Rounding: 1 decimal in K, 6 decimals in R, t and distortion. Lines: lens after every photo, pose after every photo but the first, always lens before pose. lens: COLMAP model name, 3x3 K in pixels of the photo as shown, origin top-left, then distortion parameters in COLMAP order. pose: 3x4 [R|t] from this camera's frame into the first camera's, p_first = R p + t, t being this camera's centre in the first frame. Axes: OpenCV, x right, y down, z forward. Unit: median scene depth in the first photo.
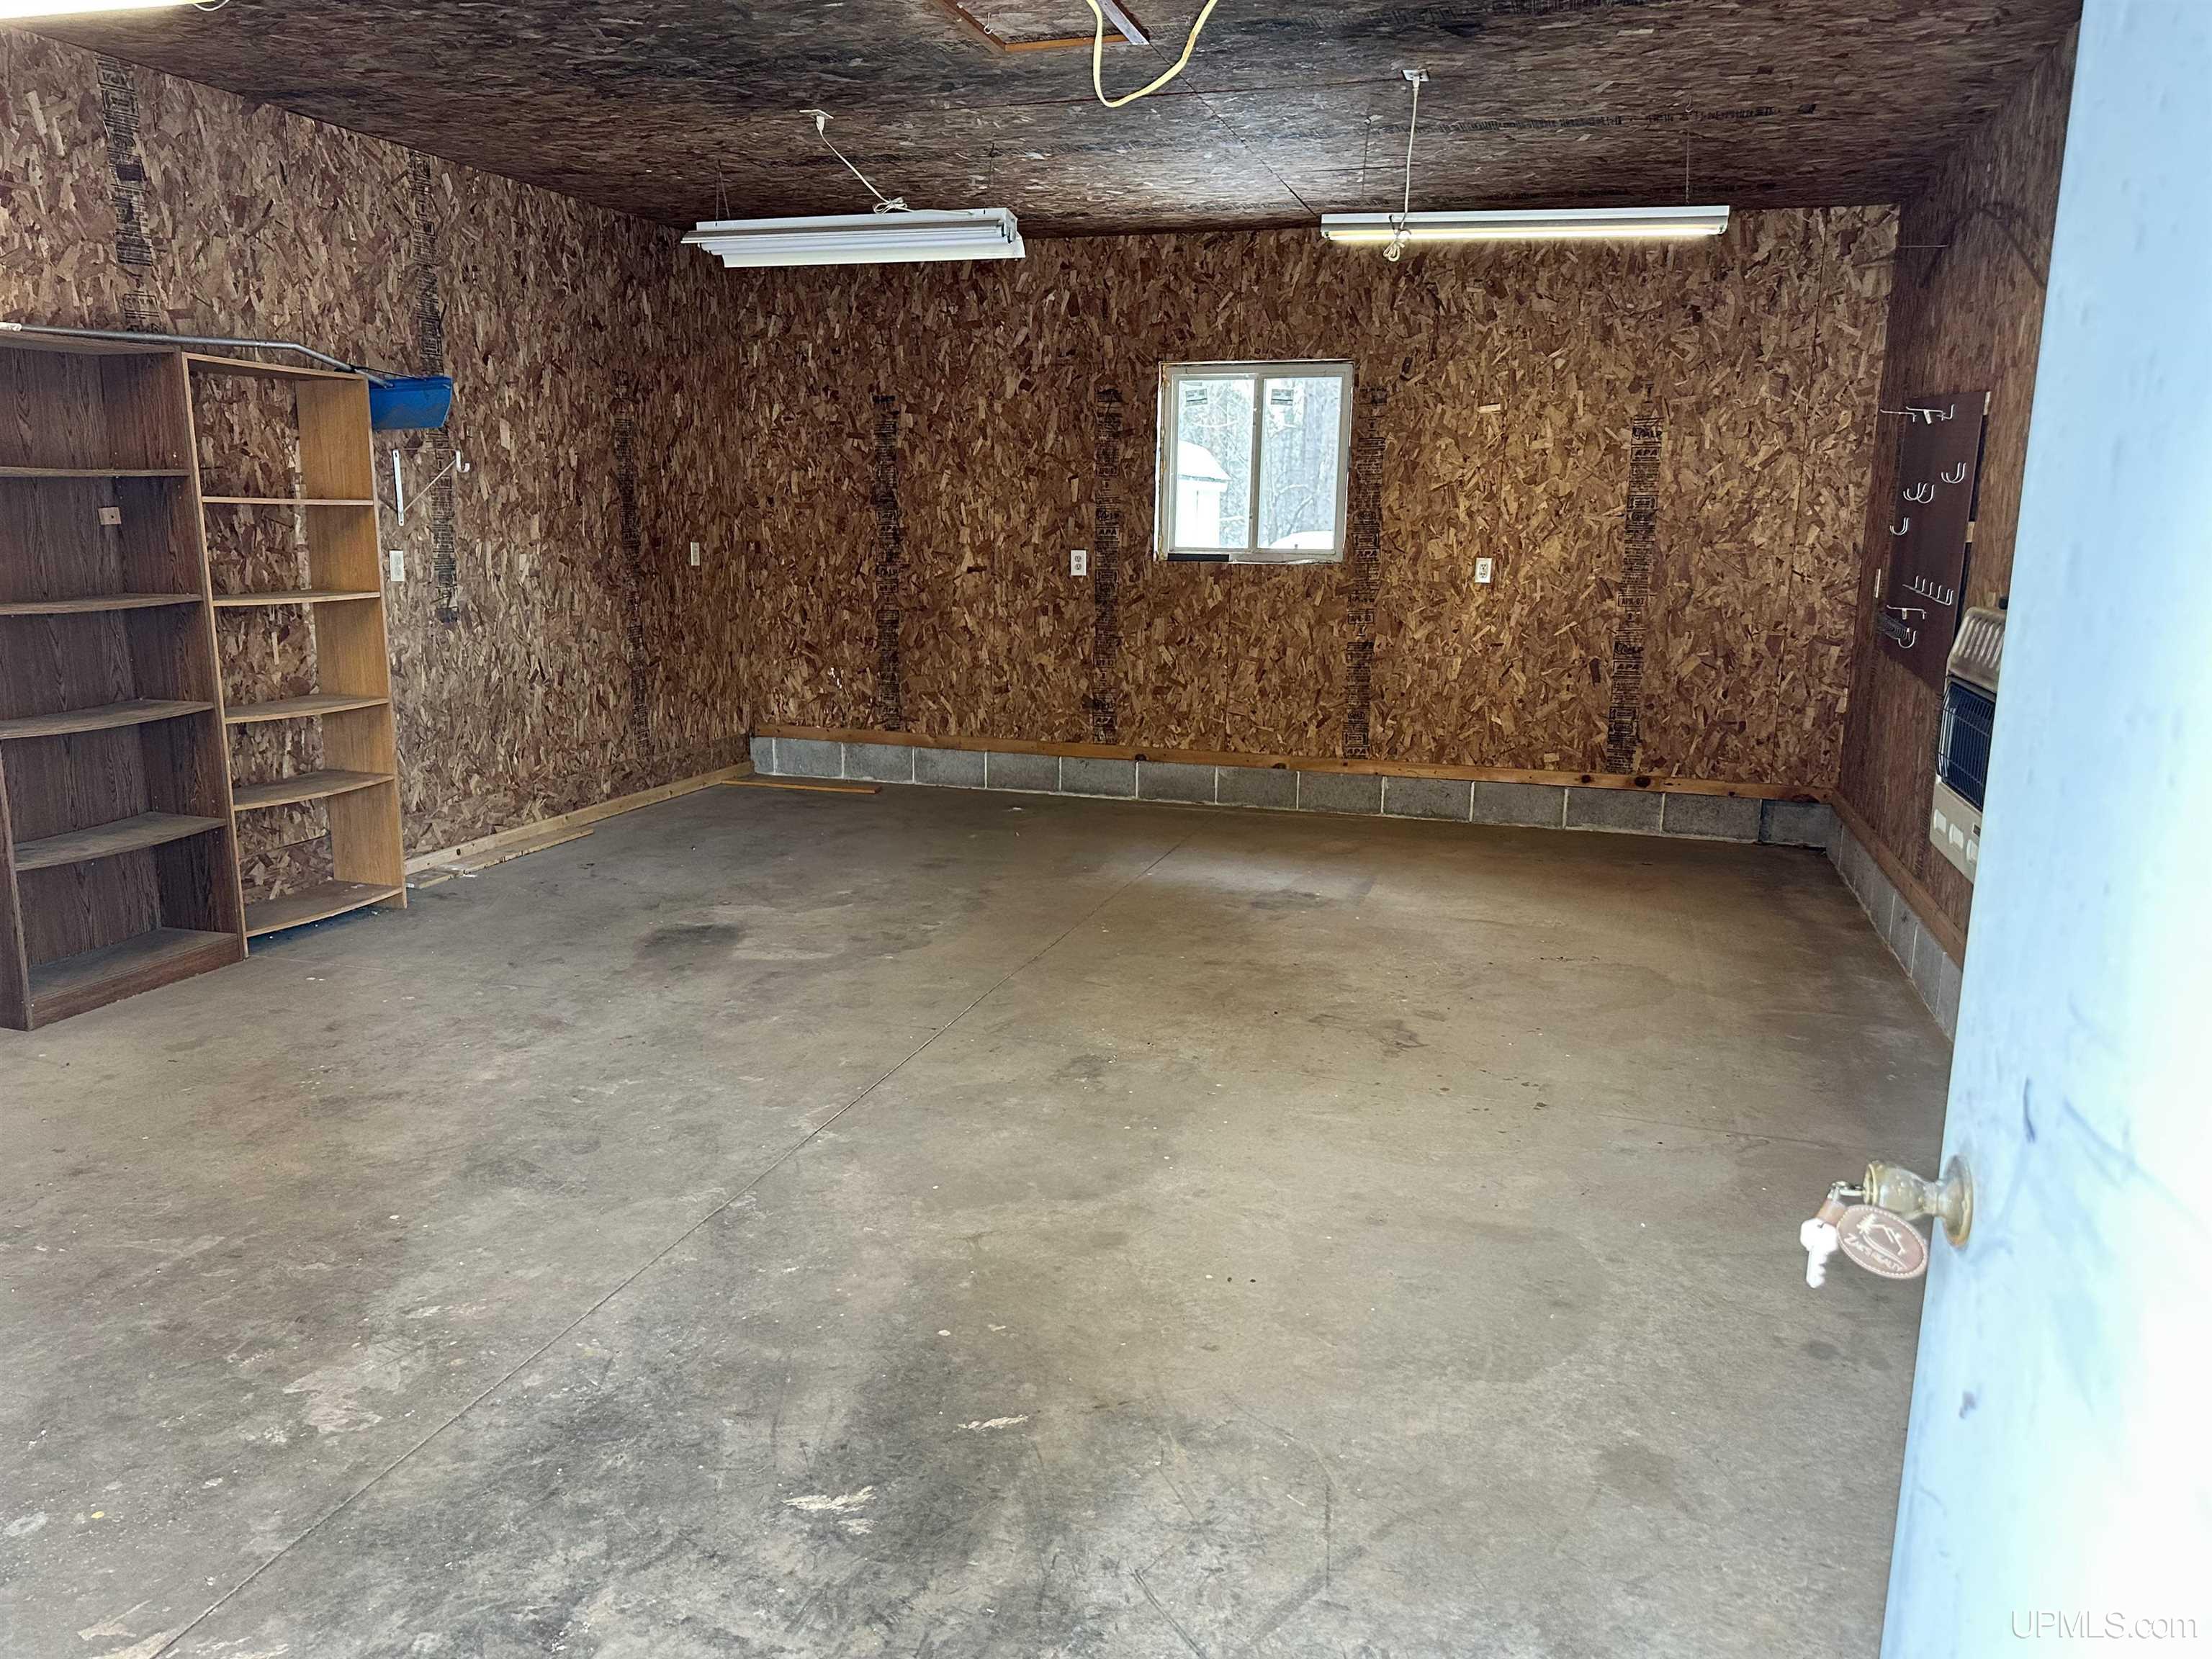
lens RADIAL K [[1524.0, 0, 1106.0], [0, 1524.0, 829.5], [0, 0, 1]] dist [0.172361, -0.365629]
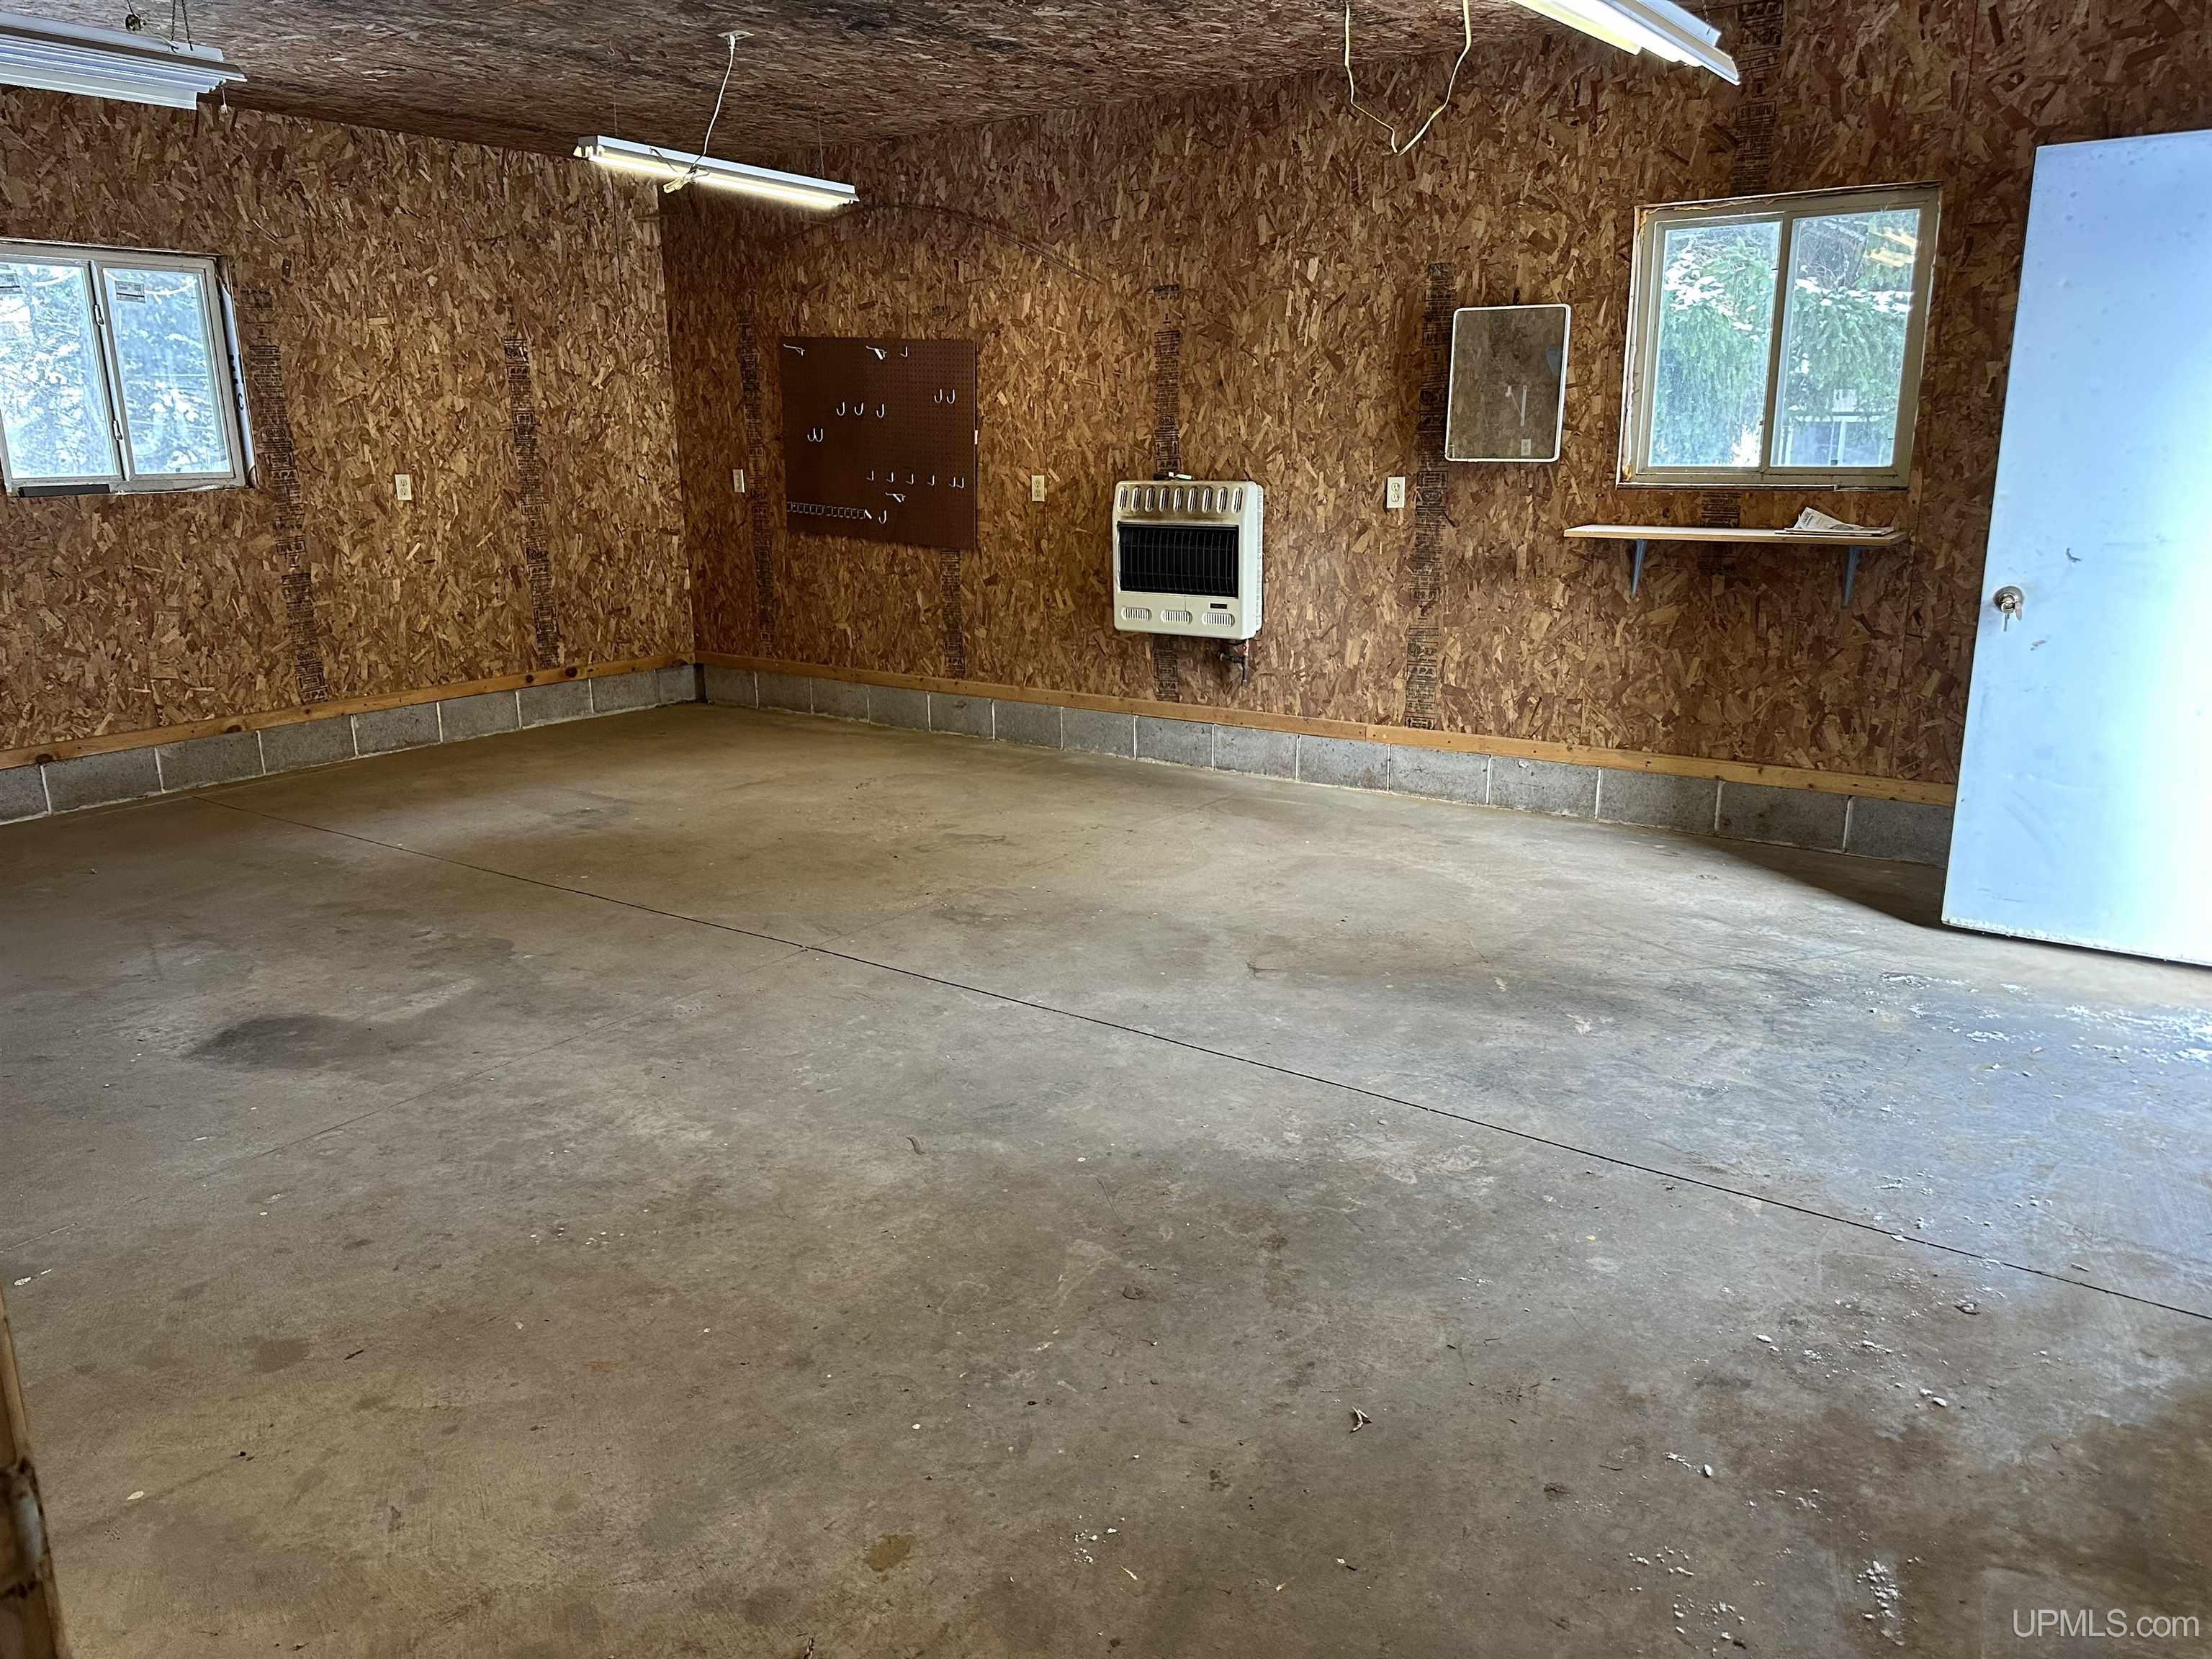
lens RADIAL K [[1553.7, 0, 1106.0], [0, 1553.7, 829.5], [0, 0, 1]] dist [0.011282, -0.031715]
pose [[0.305052, -0.251865, 0.918426, -0.592658], [0.202236, 0.959530, 0.195966, -0.064467], [-0.930615, 0.125959, 0.343643, 0.280752]]
